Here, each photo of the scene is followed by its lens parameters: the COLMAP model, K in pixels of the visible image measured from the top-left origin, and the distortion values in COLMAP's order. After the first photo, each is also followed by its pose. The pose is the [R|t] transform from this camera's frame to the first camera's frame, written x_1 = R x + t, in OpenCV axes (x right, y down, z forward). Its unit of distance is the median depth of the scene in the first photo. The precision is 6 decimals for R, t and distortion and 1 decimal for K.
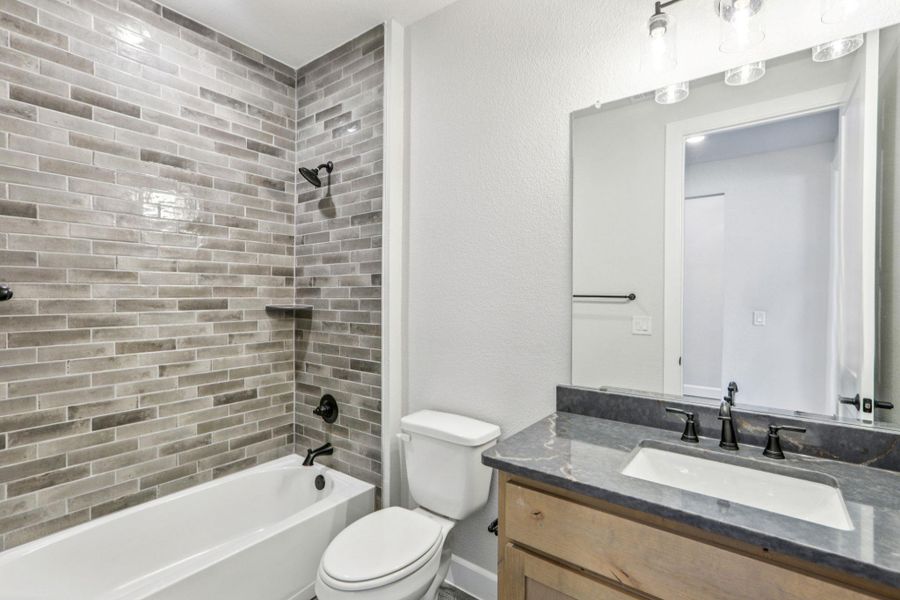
lens RADIAL K [[421.8, 0, 446.6], [0, 421.8, 297.3], [0, 0, 1]] dist [-0.022295, 0.013243]
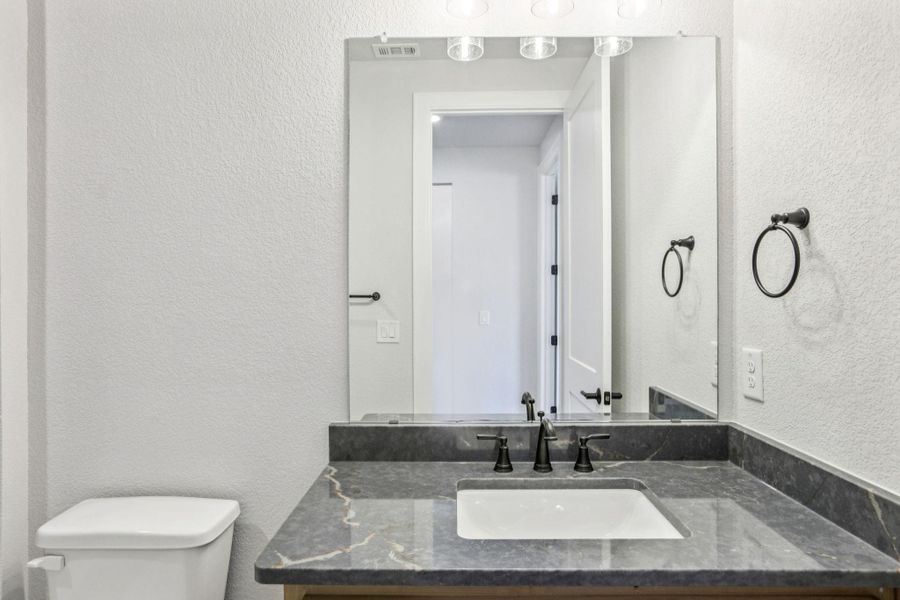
lens RADIAL K [[526.6, 0, 446.0], [0, 526.6, 294.8], [0, 0, 1]] dist [-0.027456, 0.015023]
pose [[0.798518, -0.006449, 0.601936, -0.115917], [0.009679, 0.999951, -0.002127, -0.002226], [-0.601893, 0.007525, 0.798542, 0.209697]]
